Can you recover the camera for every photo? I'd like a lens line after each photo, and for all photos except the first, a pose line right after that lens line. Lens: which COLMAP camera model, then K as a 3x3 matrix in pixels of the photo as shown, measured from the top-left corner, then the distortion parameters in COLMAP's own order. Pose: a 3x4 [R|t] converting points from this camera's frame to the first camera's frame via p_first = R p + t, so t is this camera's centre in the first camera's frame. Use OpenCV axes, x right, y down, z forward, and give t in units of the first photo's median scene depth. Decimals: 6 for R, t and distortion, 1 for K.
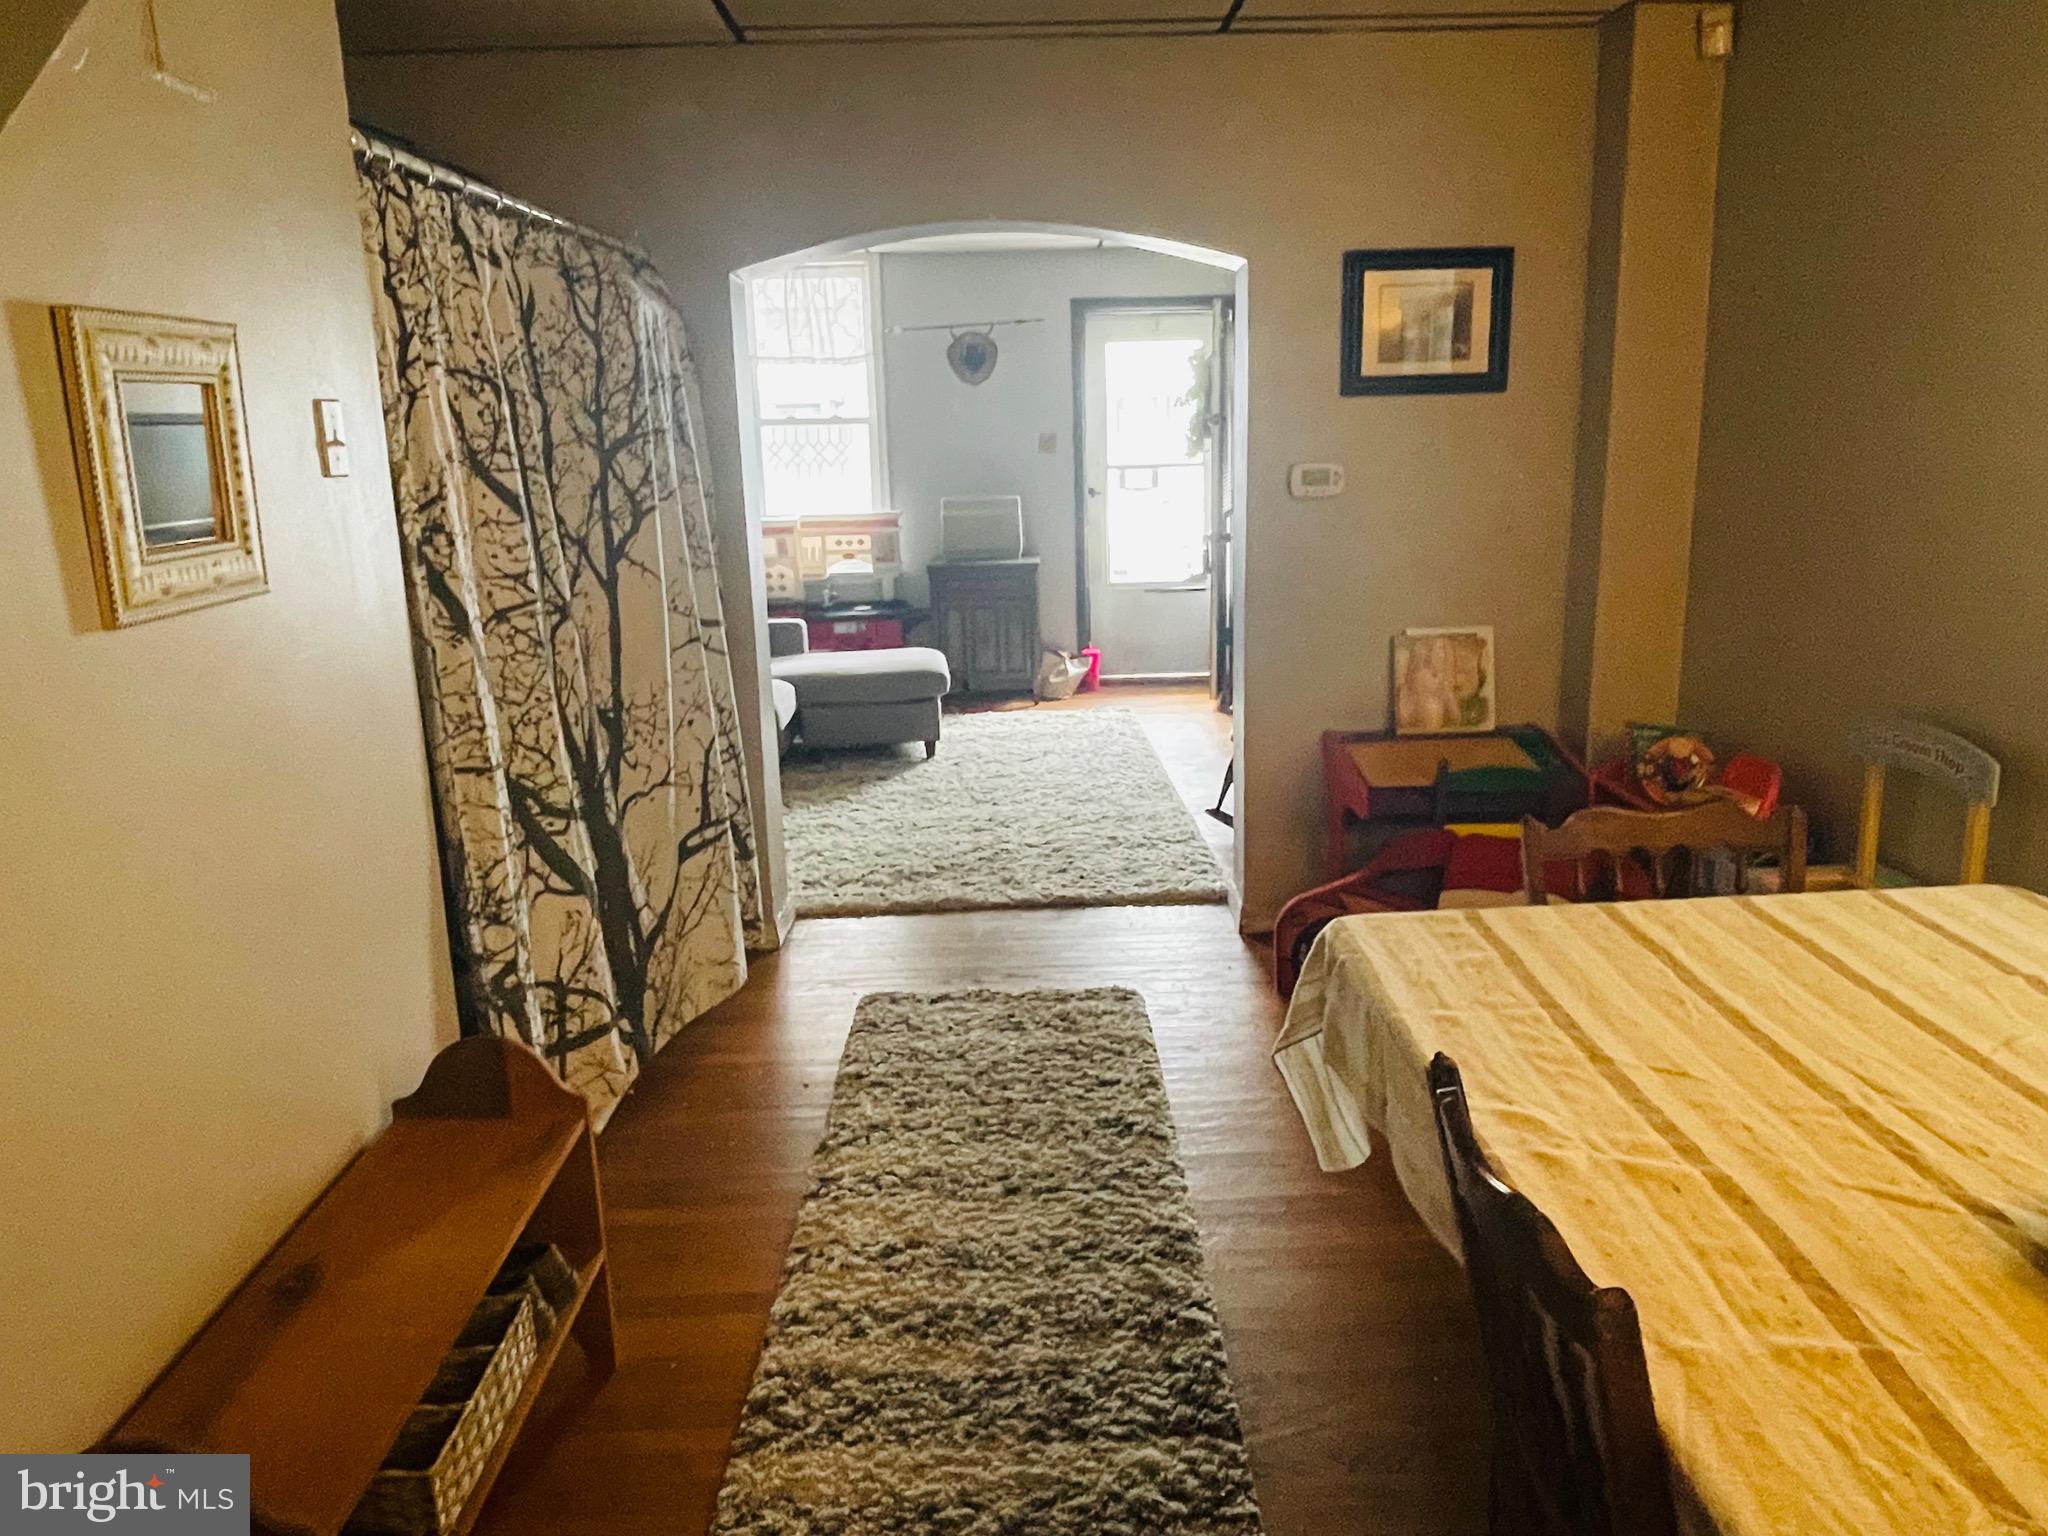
lens RADIAL K [[1413.7, 0, 1030.4], [0, 1413.7, 746.0], [0, 0, 1]] dist [0.009183, -0.018891]
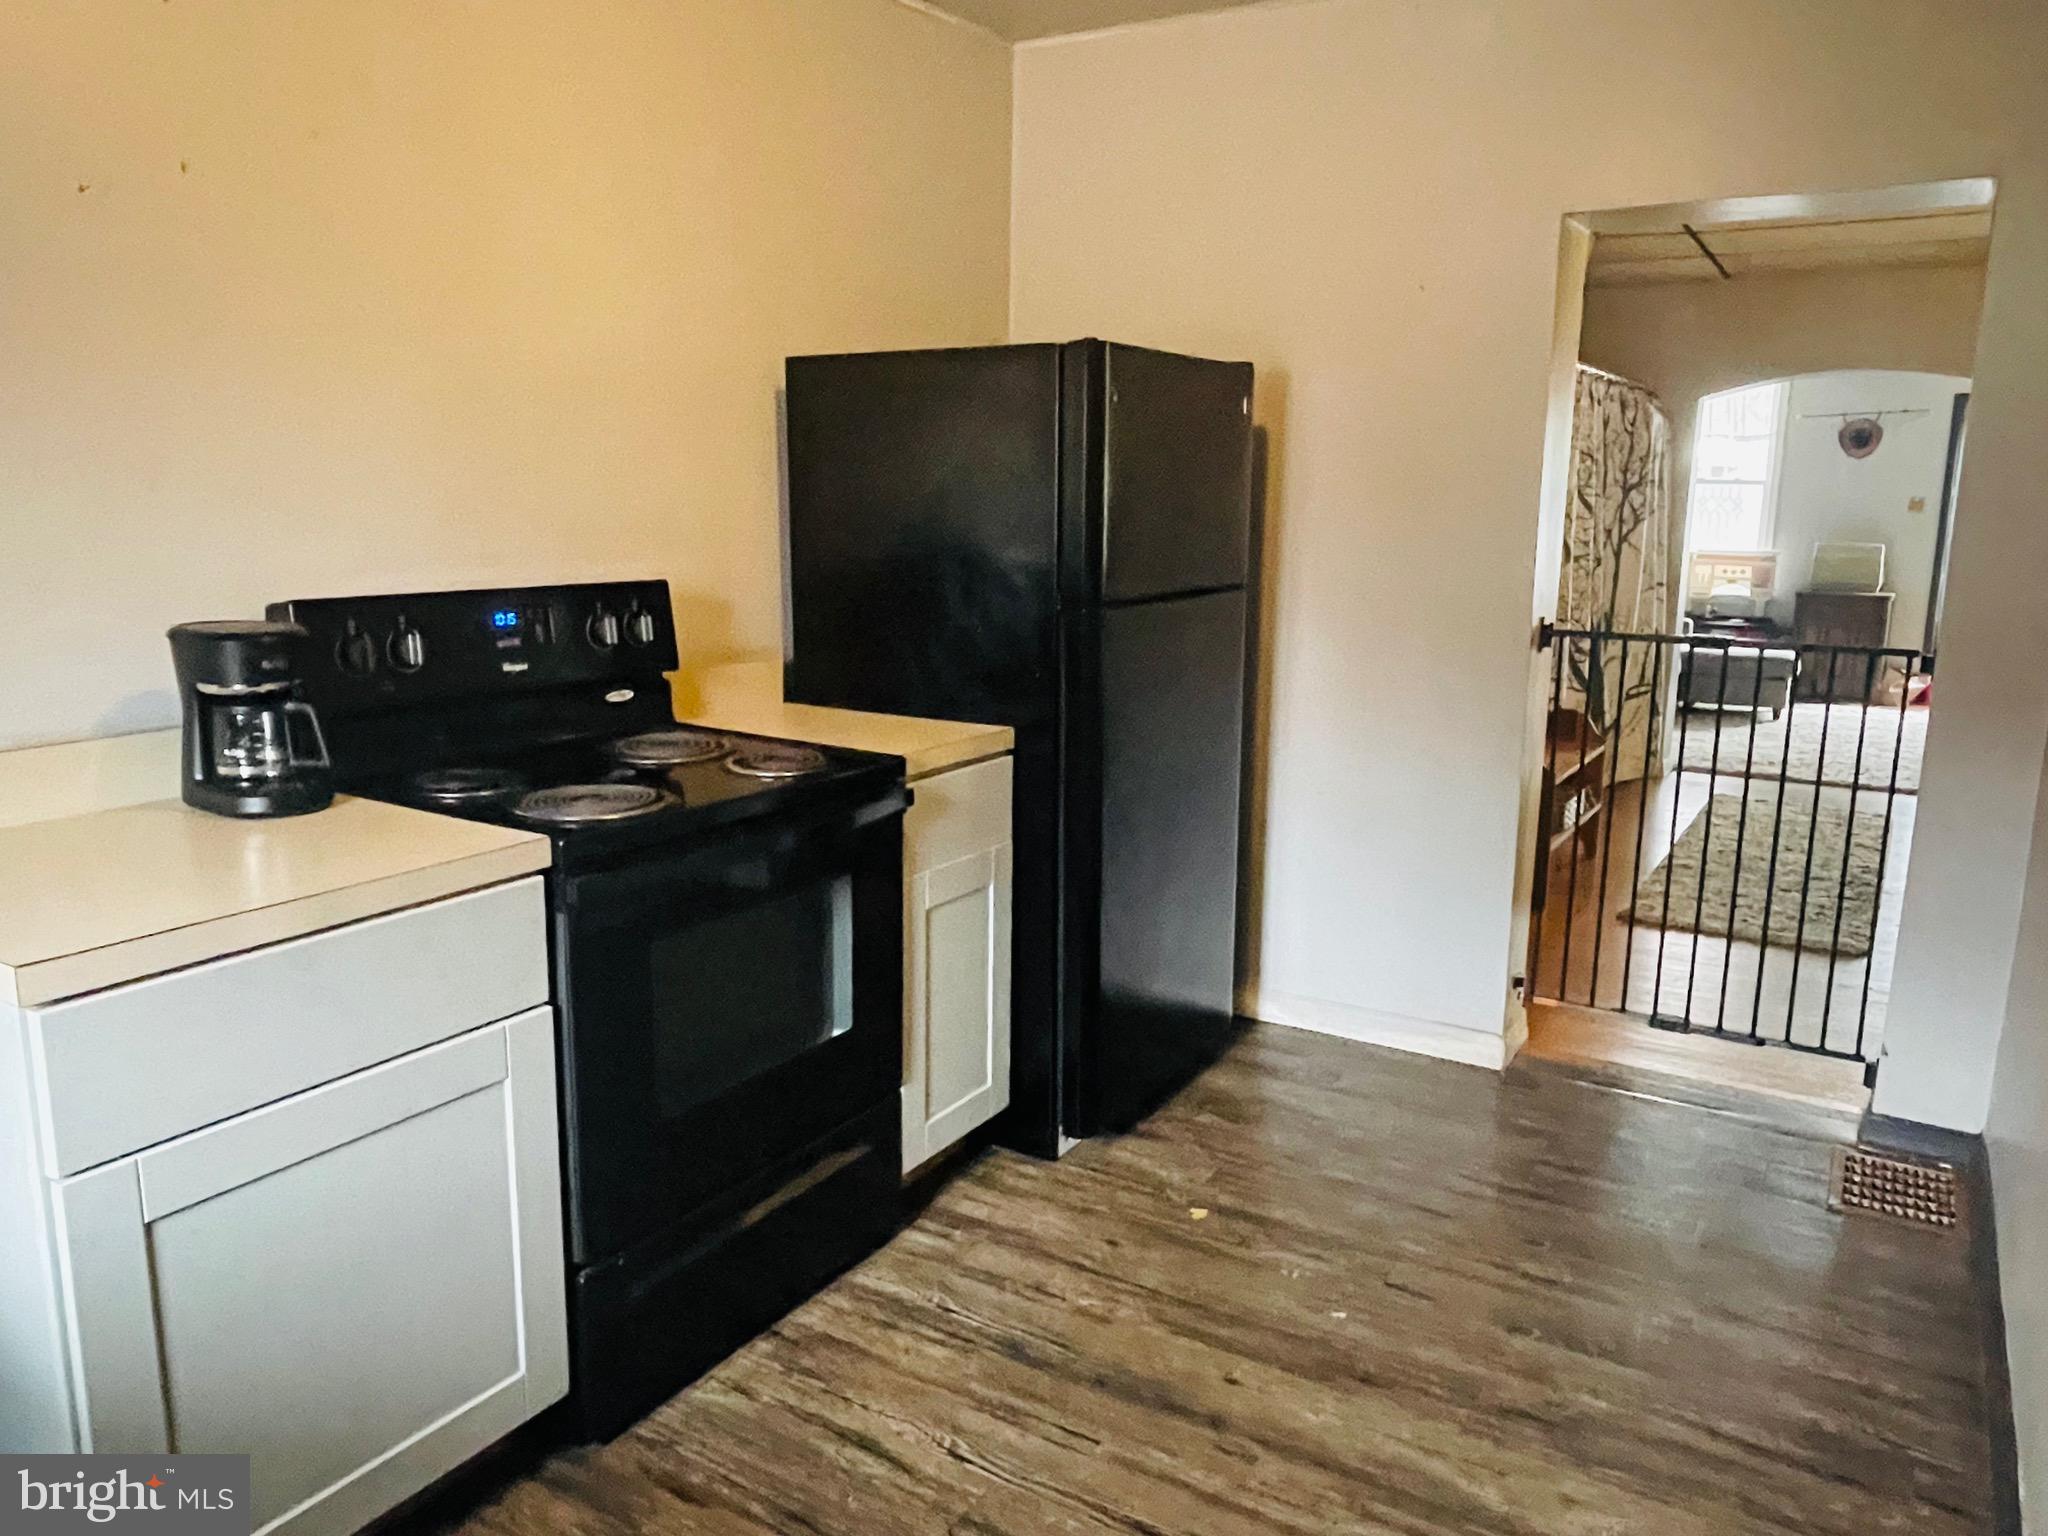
lens RADIAL K [[1413.7, 0, 1032.3], [0, 1413.7, 773.5], [0, 0, 1]] dist [0.009183, -0.018891]
pose [[0.838540, 0.143388, -0.525634, 0.098346], [-0.153957, 0.987790, 0.023853, 0.238645], [0.522636, 0.060923, 0.850377, -0.990537]]
